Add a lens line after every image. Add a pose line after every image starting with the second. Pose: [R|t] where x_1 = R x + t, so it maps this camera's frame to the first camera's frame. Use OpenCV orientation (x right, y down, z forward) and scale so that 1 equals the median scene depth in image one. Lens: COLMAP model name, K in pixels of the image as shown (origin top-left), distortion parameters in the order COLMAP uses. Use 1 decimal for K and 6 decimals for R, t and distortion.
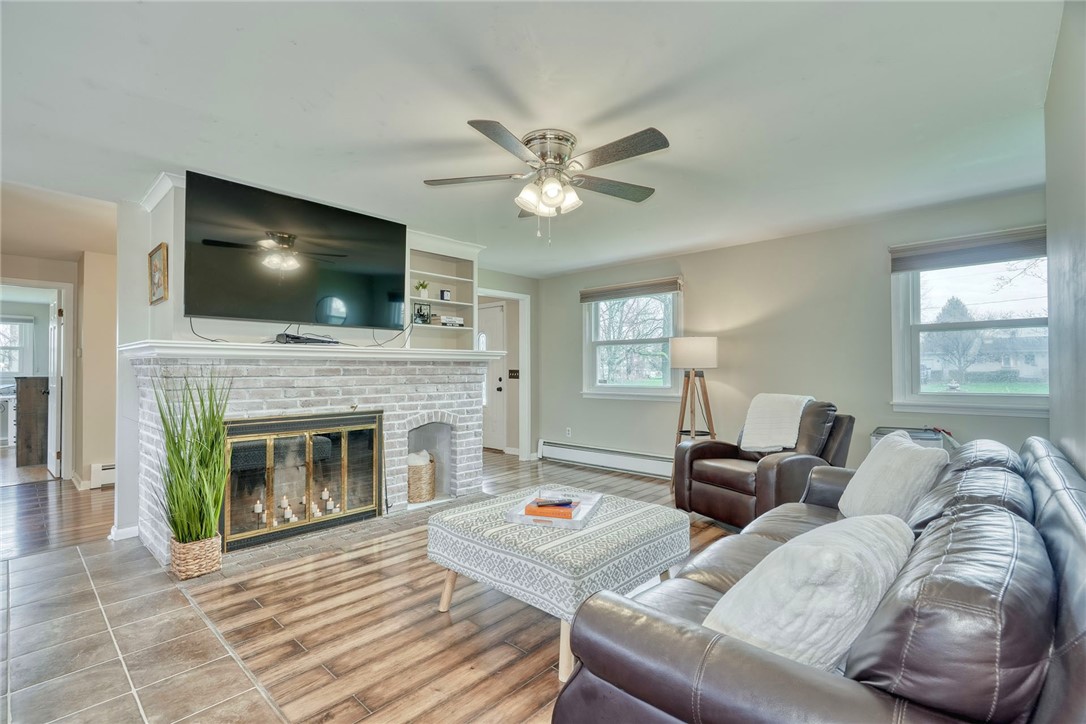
lens RADIAL K [[501.2, 0, 541.0], [0, 501.2, 361.8], [0, 0, 1]] dist [-0.003595, 0.002126]
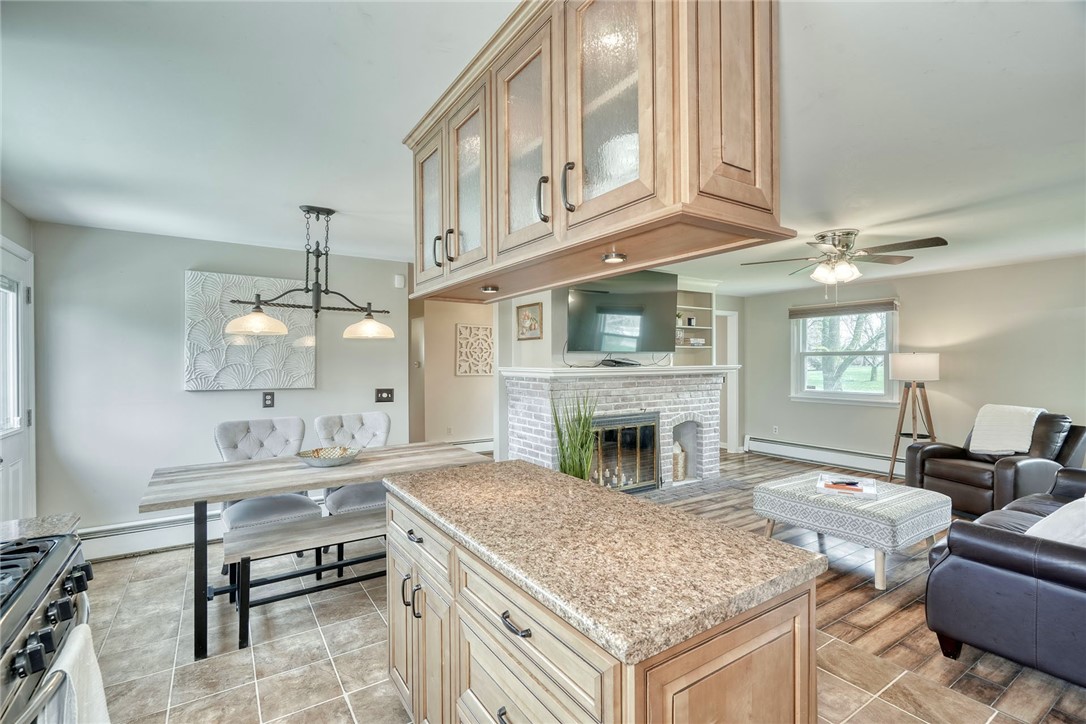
lens RADIAL K [[501.2, 0, 536.3], [0, 501.2, 361.4], [0, 0, 1]] dist [-0.003595, 0.002126]
pose [[0.968286, -0.001726, -0.249837, -0.264273], [0.006317, 0.999826, 0.017575, -0.058547], [0.249763, -0.018596, 0.968128, -0.353761]]
